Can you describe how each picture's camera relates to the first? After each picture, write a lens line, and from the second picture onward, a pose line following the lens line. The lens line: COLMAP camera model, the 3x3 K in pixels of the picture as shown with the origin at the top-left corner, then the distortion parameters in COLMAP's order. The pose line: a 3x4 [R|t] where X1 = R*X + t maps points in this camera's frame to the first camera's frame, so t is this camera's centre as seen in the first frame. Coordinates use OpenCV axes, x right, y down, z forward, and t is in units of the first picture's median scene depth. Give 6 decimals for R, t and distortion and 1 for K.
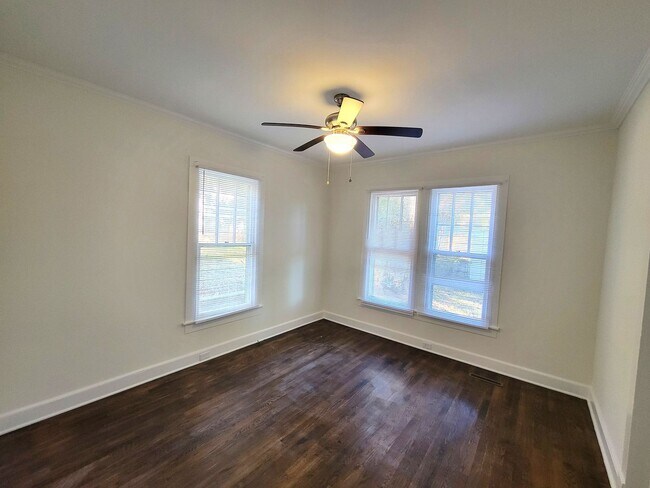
lens RADIAL K [[263.2, 0, 328.2], [0, 263.2, 243.4], [0, 0, 1]] dist [0.003788, 0.000305]
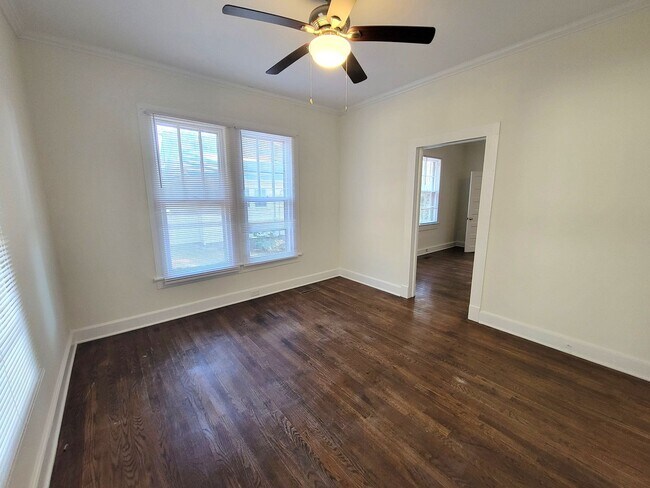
lens RADIAL K [[263.2, 0, 326.7], [0, 263.2, 243.9], [0, 0, 1]] dist [0.003788, 0.000305]
pose [[0.219174, -0.225356, 0.949304, -0.534578], [0.057183, 0.974255, 0.218077, -0.002776], [-0.974009, 0.006487, 0.226418, 0.549236]]
